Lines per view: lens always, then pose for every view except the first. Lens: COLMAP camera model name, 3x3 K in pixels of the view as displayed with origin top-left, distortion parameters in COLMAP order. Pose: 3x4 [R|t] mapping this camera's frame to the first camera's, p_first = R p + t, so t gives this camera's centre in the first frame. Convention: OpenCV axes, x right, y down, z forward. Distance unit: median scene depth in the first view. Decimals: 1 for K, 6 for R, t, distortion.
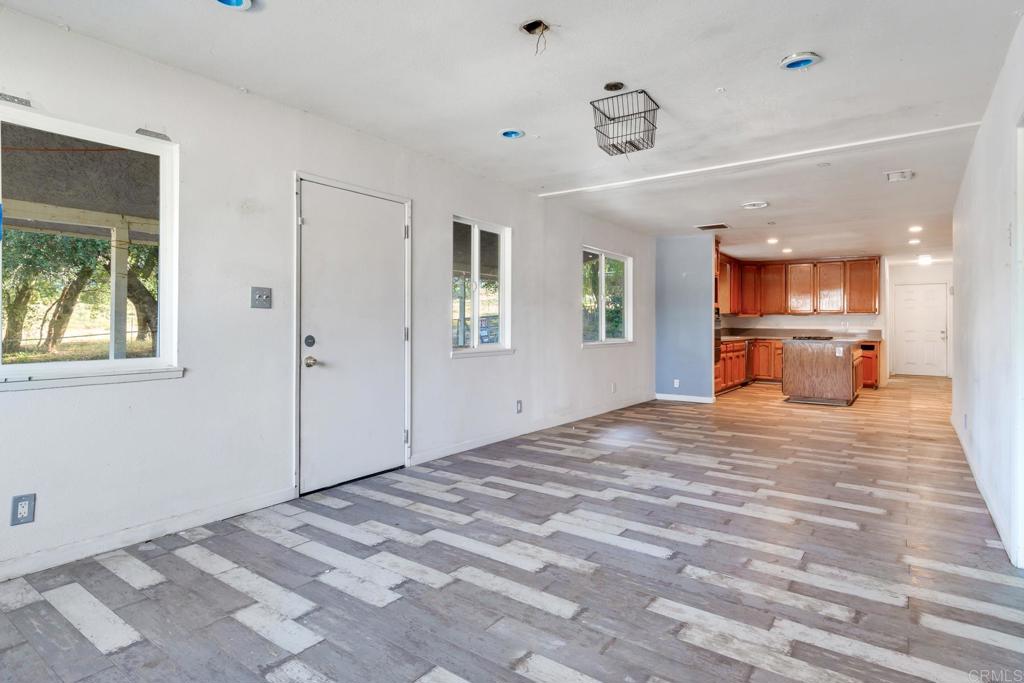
lens RADIAL K [[541.7, 0, 494.1], [0, 541.7, 318.2], [0, 0, 1]] dist [0.001841, -0.006594]
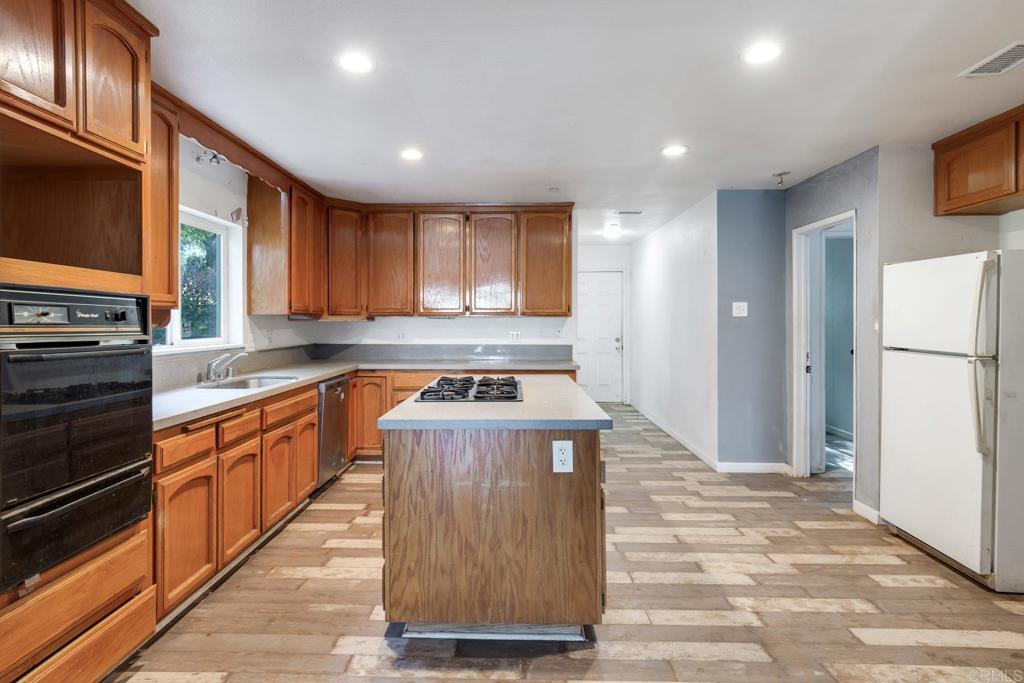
lens RADIAL K [[541.7, 0, 489.8], [0, 541.7, 323.4], [0, 0, 1]] dist [0.001841, -0.006594]
pose [[0.822480, -0.008925, 0.568724, 1.144135], [-0.000556, 0.999864, 0.016494, -0.030836], [-0.568794, -0.013882, 0.822363, 2.025335]]
